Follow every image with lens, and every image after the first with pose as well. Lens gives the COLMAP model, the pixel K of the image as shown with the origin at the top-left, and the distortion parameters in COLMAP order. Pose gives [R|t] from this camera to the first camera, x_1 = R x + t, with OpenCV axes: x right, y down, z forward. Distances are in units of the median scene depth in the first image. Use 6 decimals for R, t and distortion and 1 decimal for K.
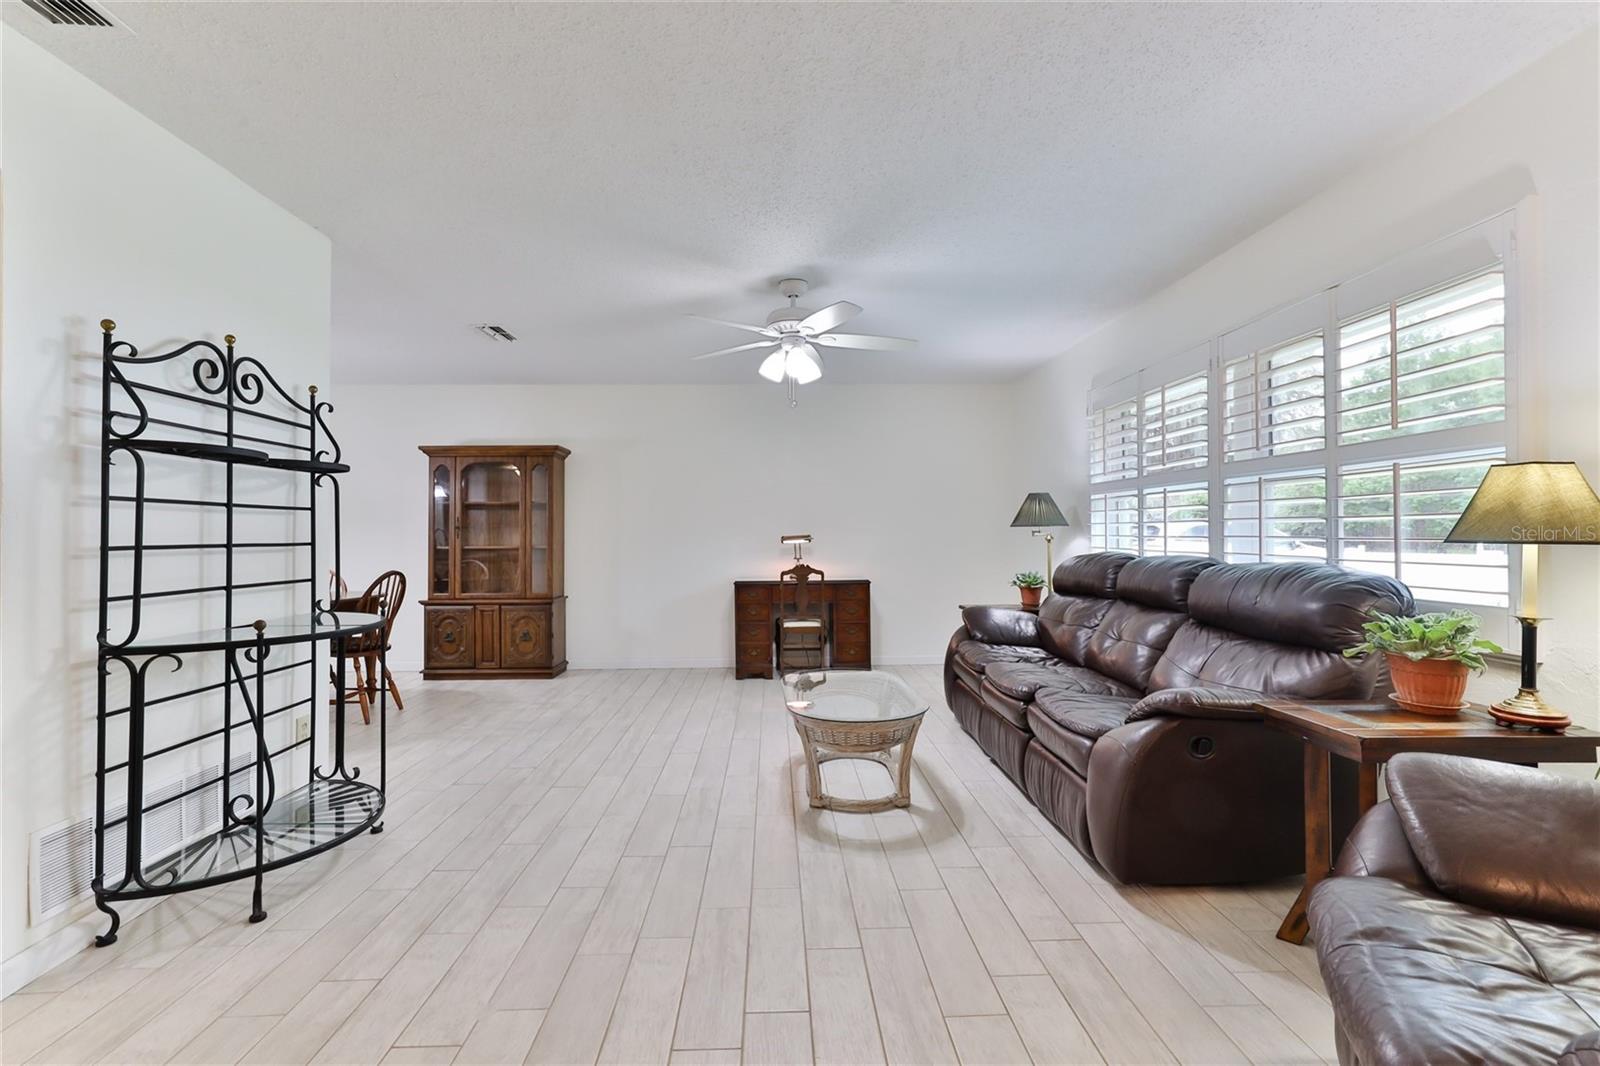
lens RADIAL K [[720.3, 0, 794.7], [0, 720.3, 523.5], [0, 0, 1]] dist [-0.034348, 0.020592]
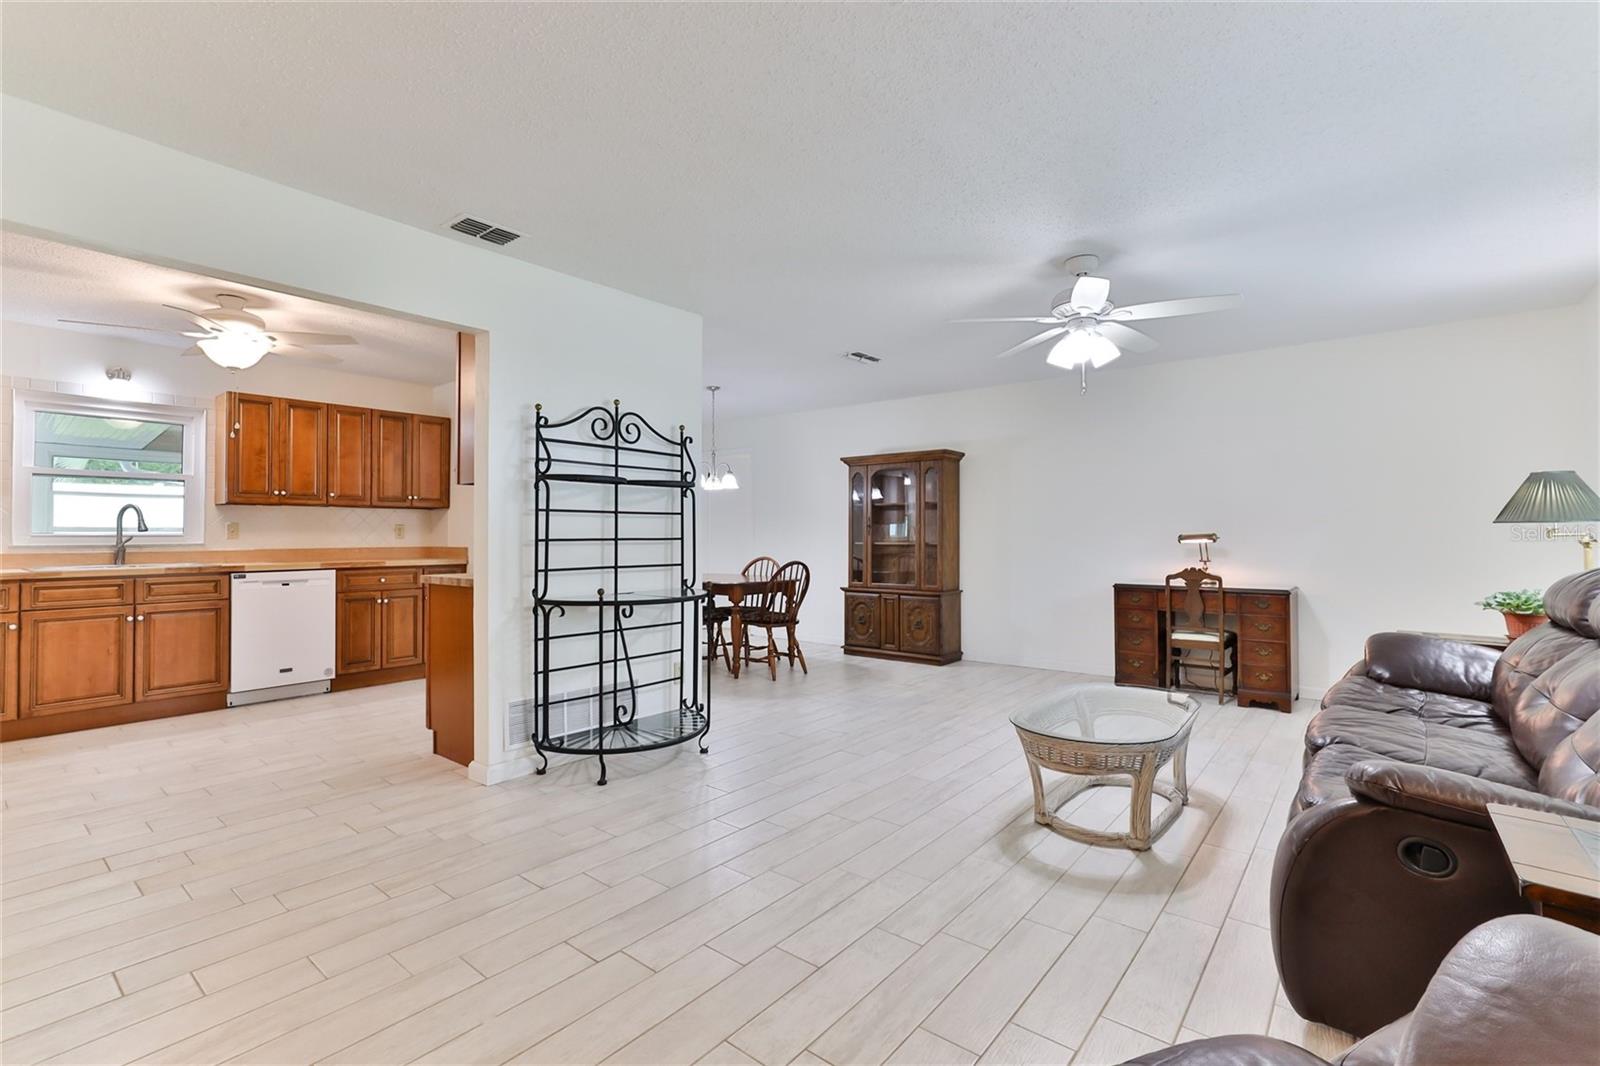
lens RADIAL K [[720.3, 0, 794.7], [0, 720.3, 523.5], [0, 0, 1]] dist [-0.034348, 0.020592]
pose [[0.751028, -0.004845, -0.660252, 0.416770], [0.007477, 0.999971, 0.001168, -0.001282], [0.660228, -0.005814, 0.751043, 0.087504]]
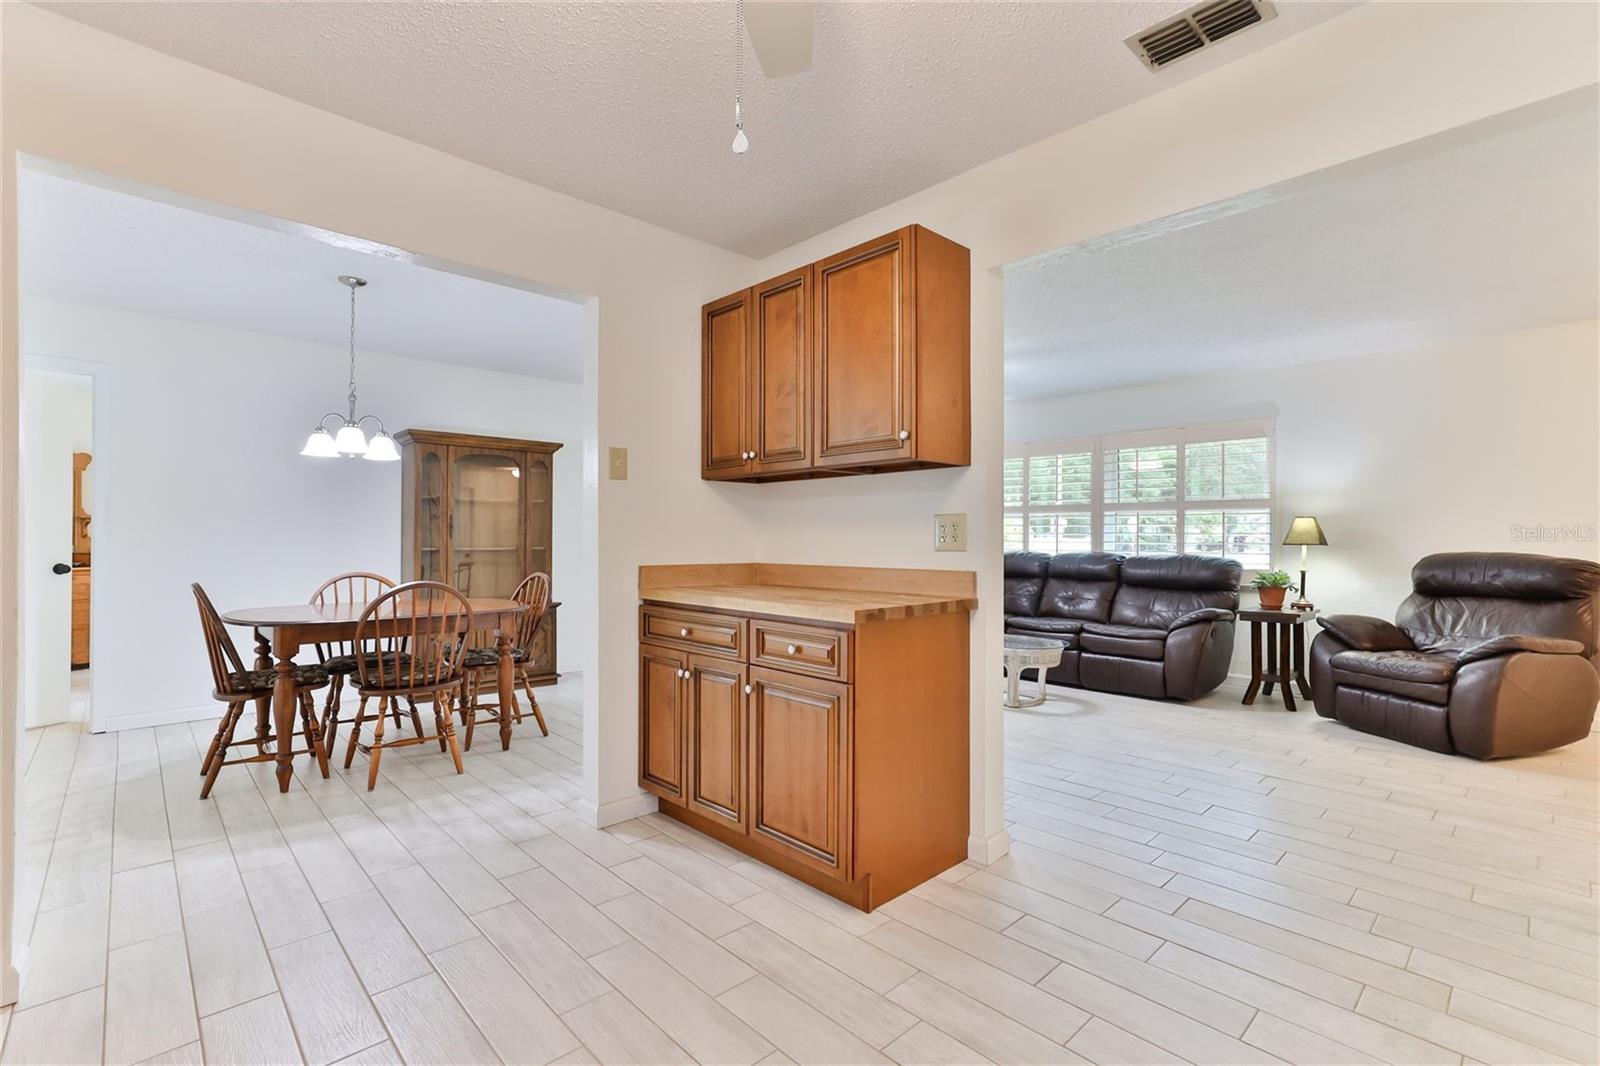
lens RADIAL K [[720.3, 0, 794.7], [0, 720.3, 523.5], [0, 0, 1]] dist [-0.034348, 0.020592]
pose [[0.750702, 0.024420, 0.660190, -1.462254], [-0.021033, 0.999693, -0.013061, 0.012331], [-0.660307, -0.004081, 0.750985, 0.111894]]
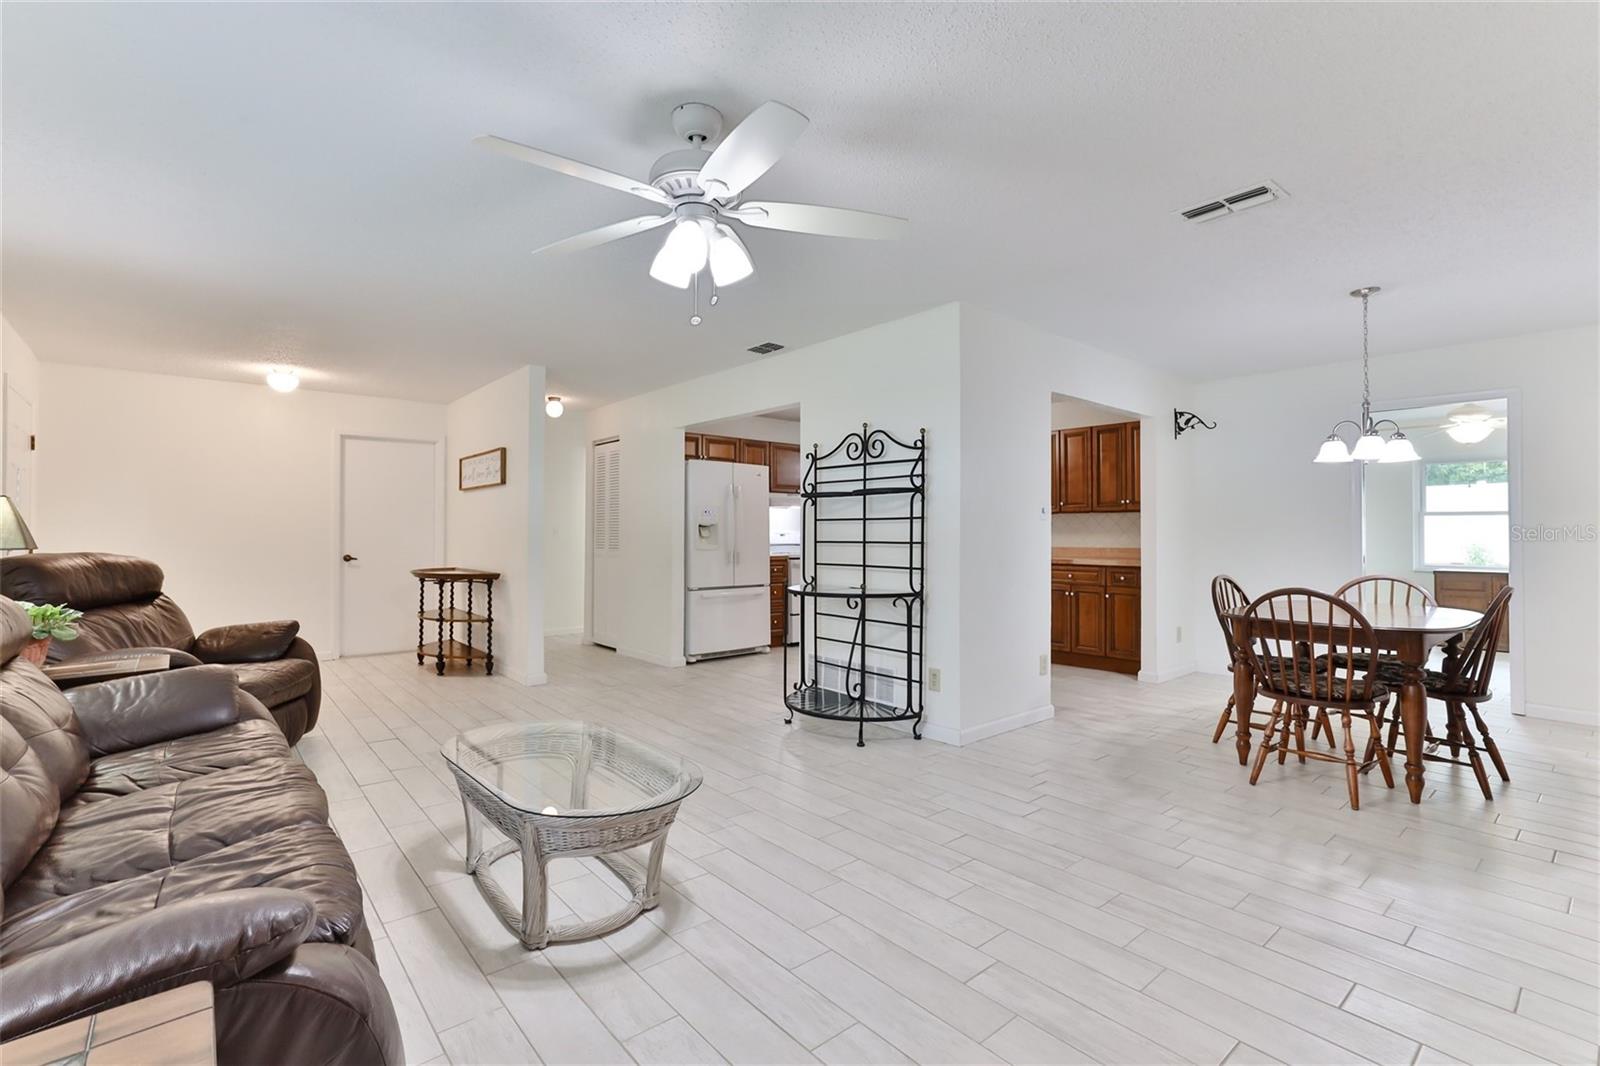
lens RADIAL K [[720.3, 0, 794.7], [0, 720.3, 523.5], [0, 0, 1]] dist [-0.034348, 0.020592]
pose [[-0.781109, -0.002501, -0.624390, 0.387792], [0.015206, 0.999619, -0.023028, 0.019227], [0.624210, -0.027482, -0.780773, 1.927307]]
